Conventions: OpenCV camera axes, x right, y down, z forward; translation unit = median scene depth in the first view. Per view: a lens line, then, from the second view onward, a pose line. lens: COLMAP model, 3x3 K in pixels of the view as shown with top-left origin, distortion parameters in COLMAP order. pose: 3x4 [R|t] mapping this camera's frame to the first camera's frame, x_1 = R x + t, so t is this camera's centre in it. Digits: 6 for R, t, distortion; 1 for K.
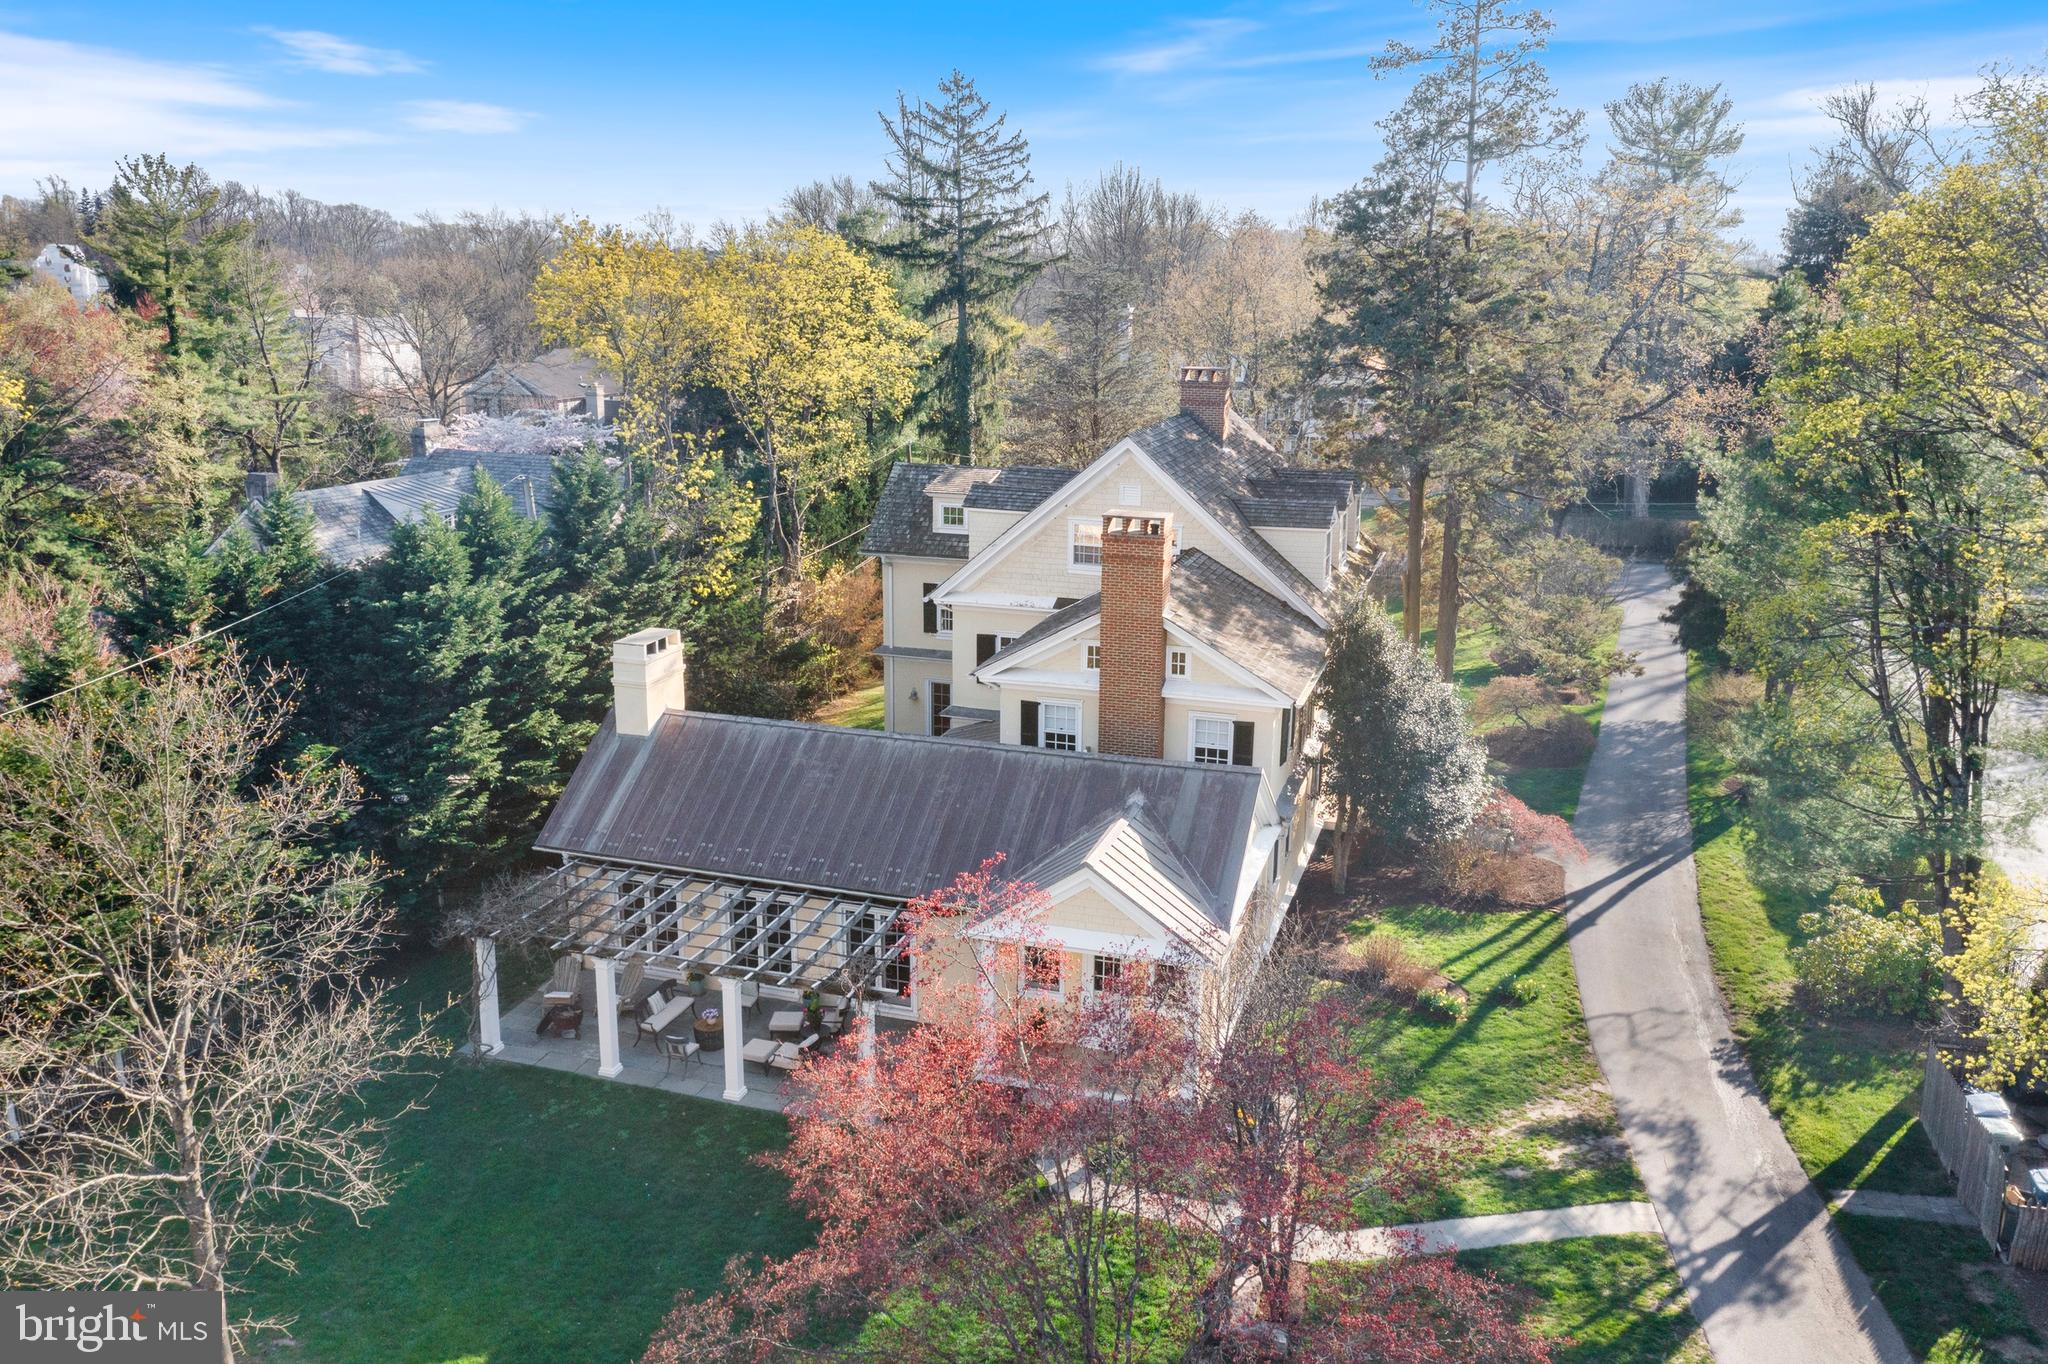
lens RADIAL K [[1625.1, 0, 1025.5], [0, 1625.1, 671.4], [0, 0, 1]] dist [-0.012535, -0.002427]
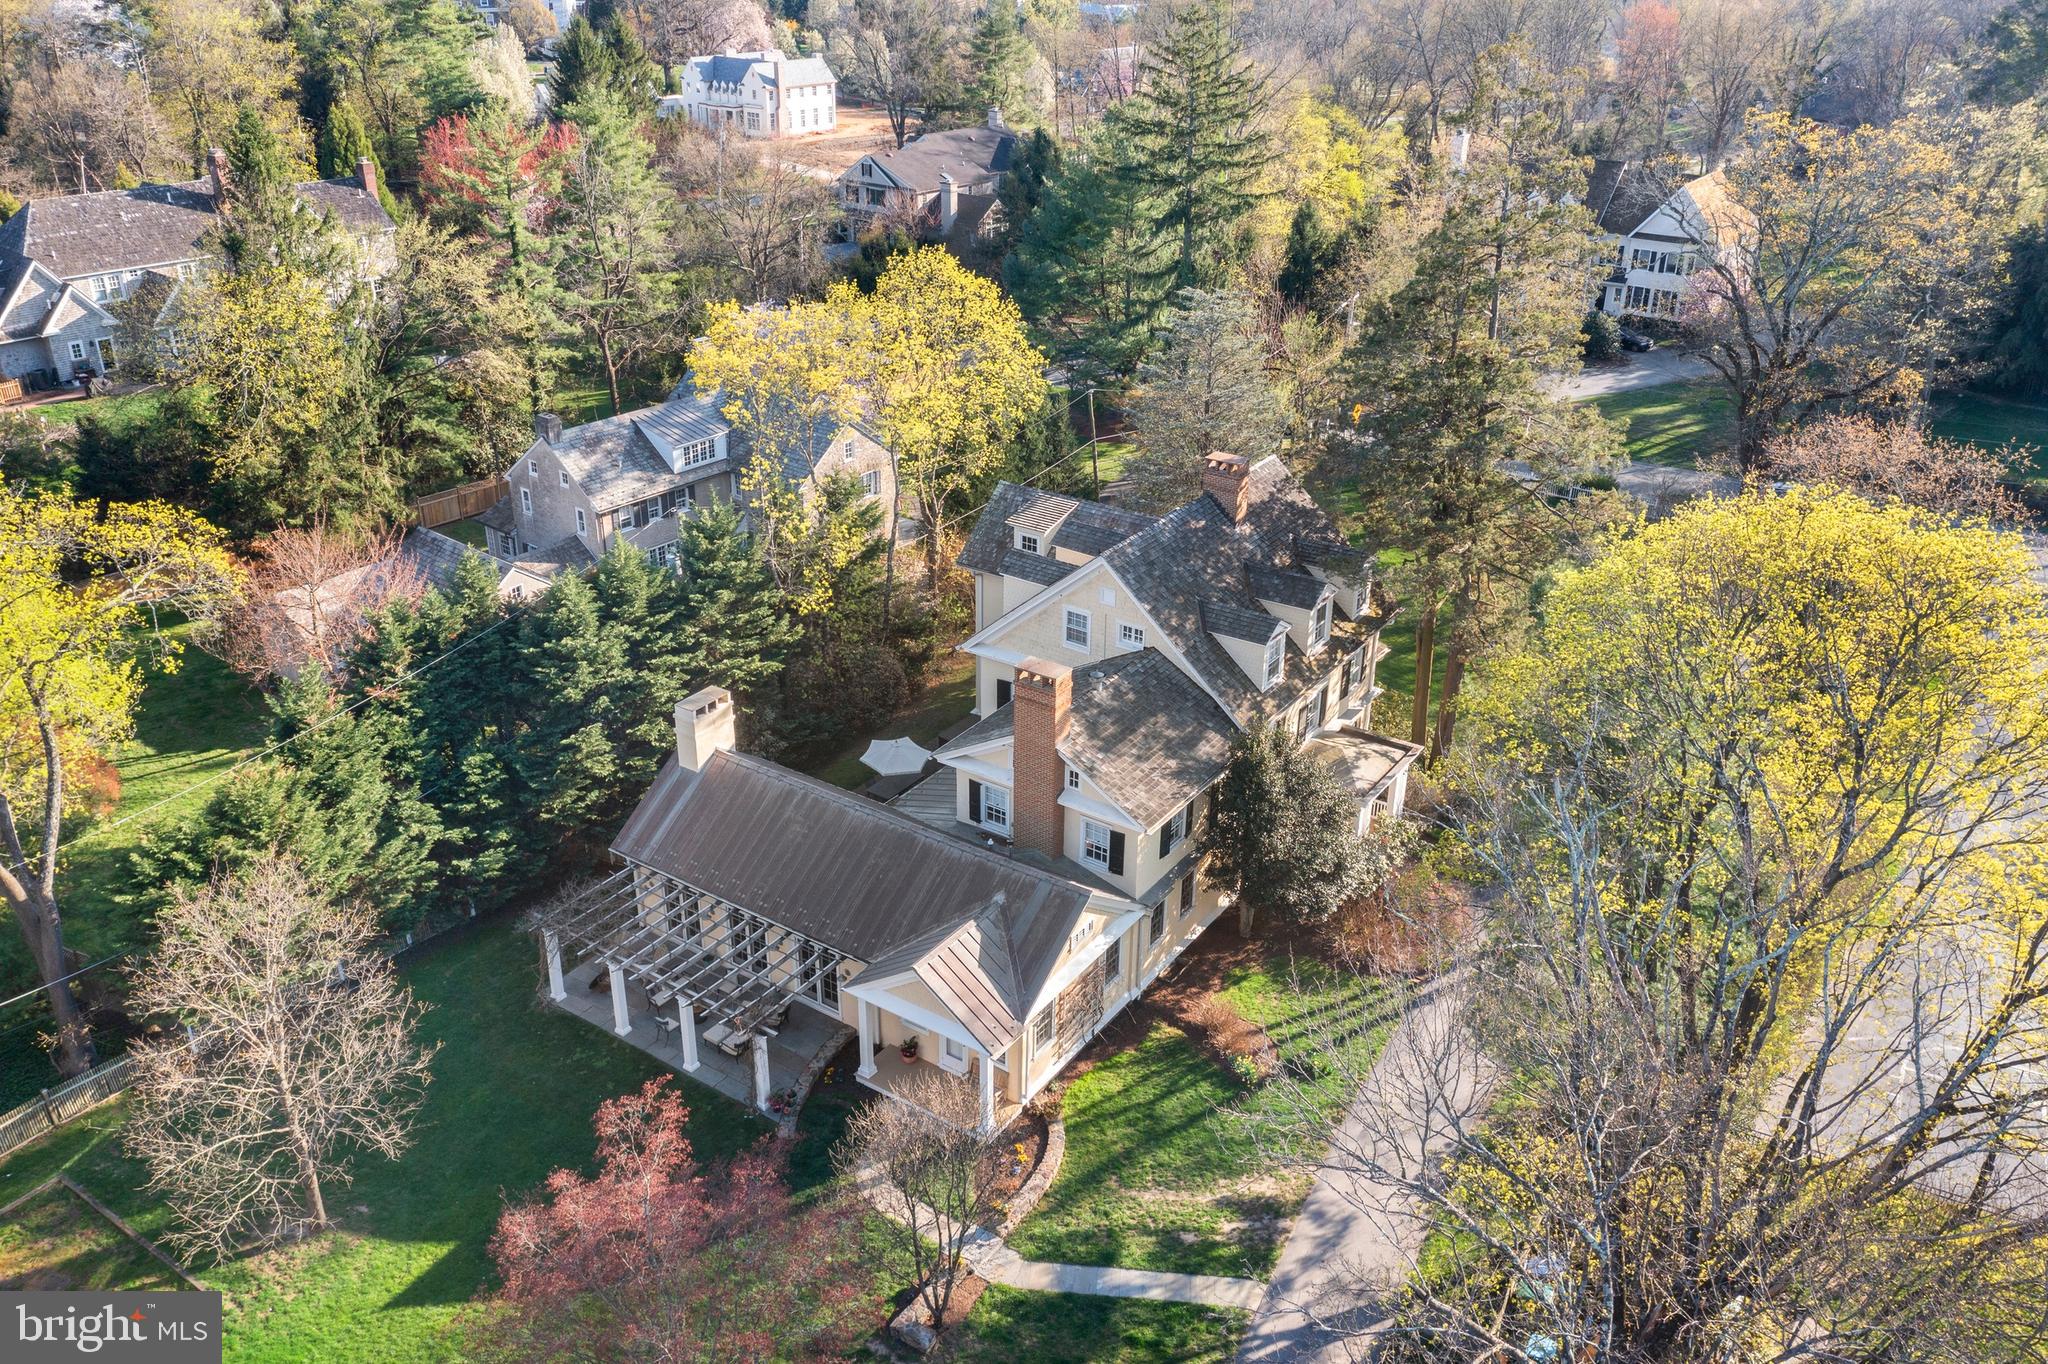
lens RADIAL K [[1625.1, 0, 1023.3], [0, 1625.1, 681.4], [0, 0, 1]] dist [-0.012535, -0.002427]
pose [[0.958941, 0.124812, -0.254666, 0.355268], [-0.070668, 0.974788, 0.211646, -0.331447], [0.274661, -0.184959, 0.943584, -0.190717]]
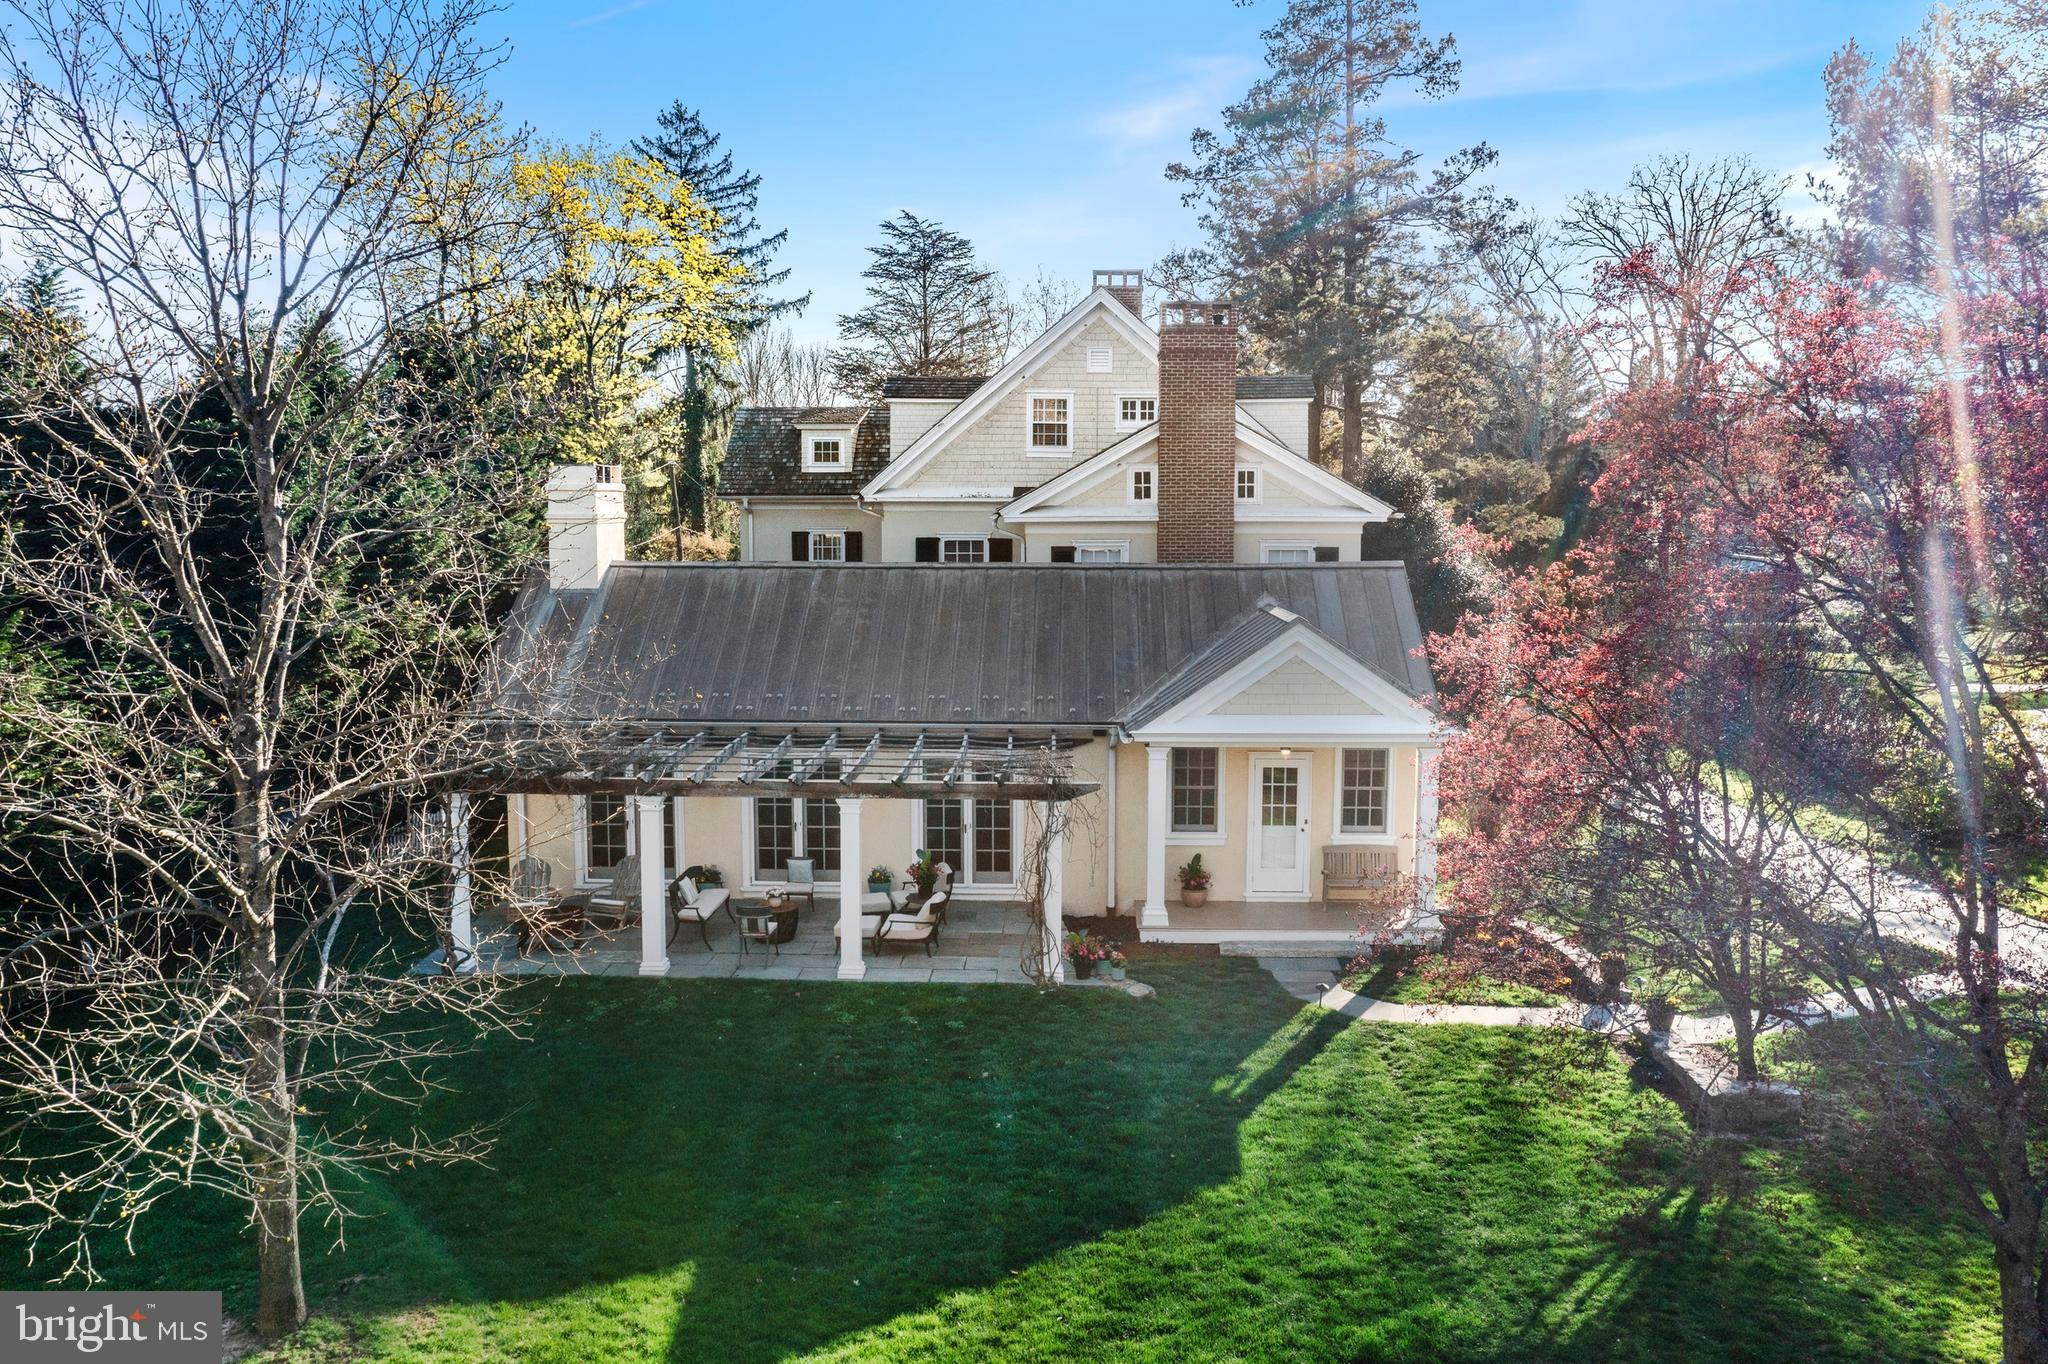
lens RADIAL K [[1625.1, 0, 1032.3], [0, 1625.1, 667.8], [0, 0, 1]] dist [-0.012535, -0.002427]
pose [[0.961210, -0.036568, 0.273383, -0.237947], [0.075292, 0.988316, -0.132527, 0.185580], [-0.265342, 0.147970, 0.952732, 0.224597]]
